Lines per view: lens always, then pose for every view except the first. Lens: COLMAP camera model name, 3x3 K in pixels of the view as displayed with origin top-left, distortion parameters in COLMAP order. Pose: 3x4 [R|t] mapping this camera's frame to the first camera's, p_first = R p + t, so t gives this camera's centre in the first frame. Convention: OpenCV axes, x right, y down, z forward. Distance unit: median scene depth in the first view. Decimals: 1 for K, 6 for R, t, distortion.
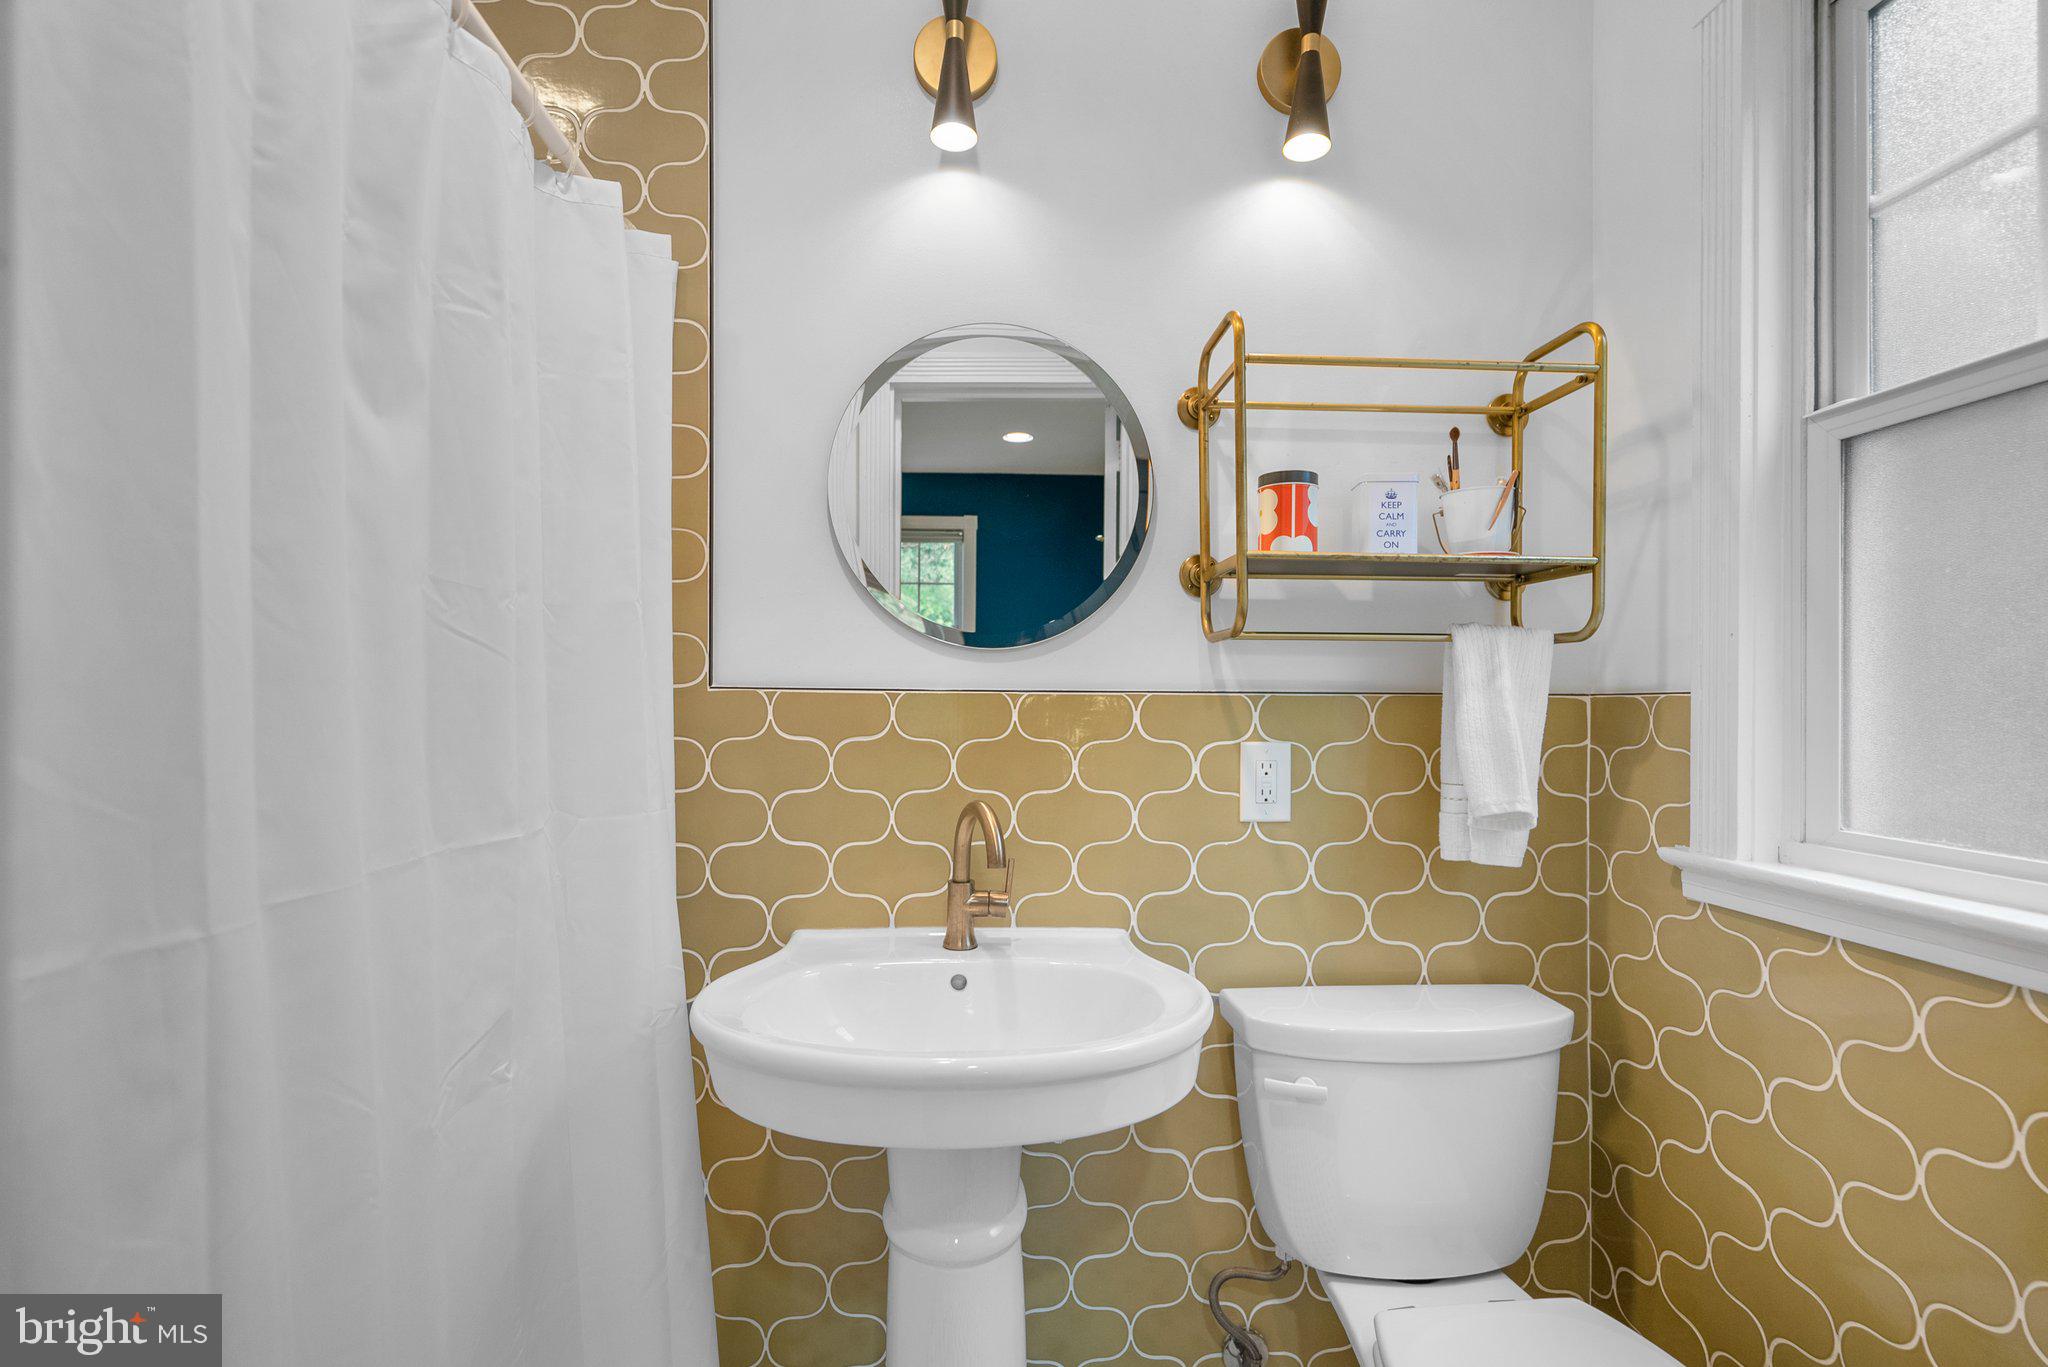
lens RADIAL K [[956.5, 0, 1026.1], [0, 956.5, 685.8], [0, 0, 1]] dist [-0.005151, 0.000108]
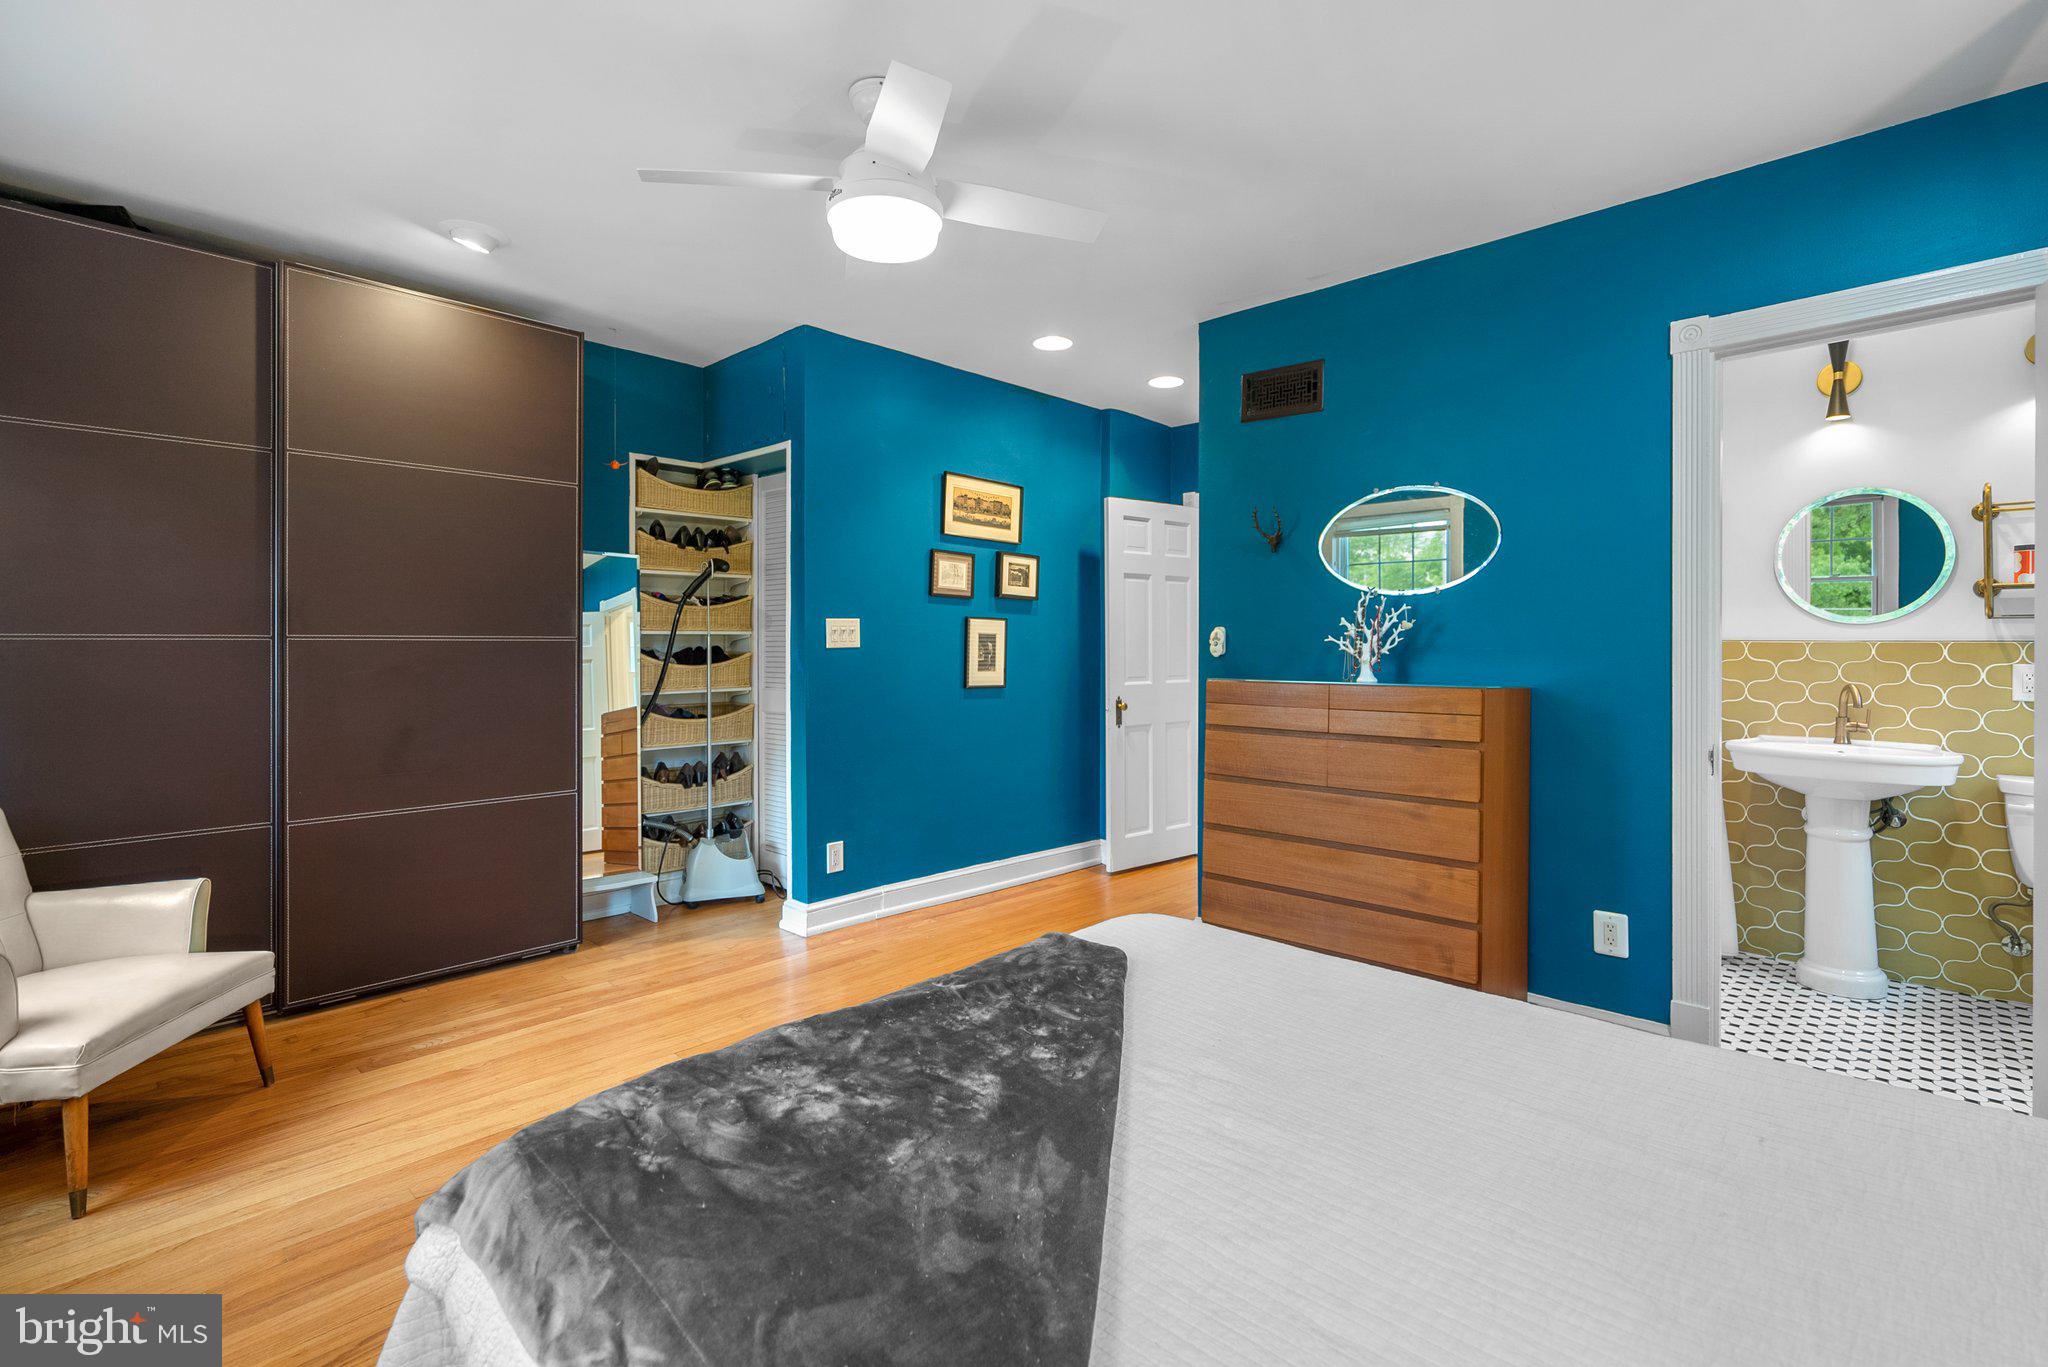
lens RADIAL K [[954.7, 0, 1029.1], [0, 954.7, 655.4], [0, 0, 1]] dist [-0.002912, -0.000572]
pose [[0.665626, 0.001283, -0.746284, 0.356291], [0.020752, 0.999580, 0.020228, -0.051430], [0.745997, -0.028951, 0.665320, -2.139503]]
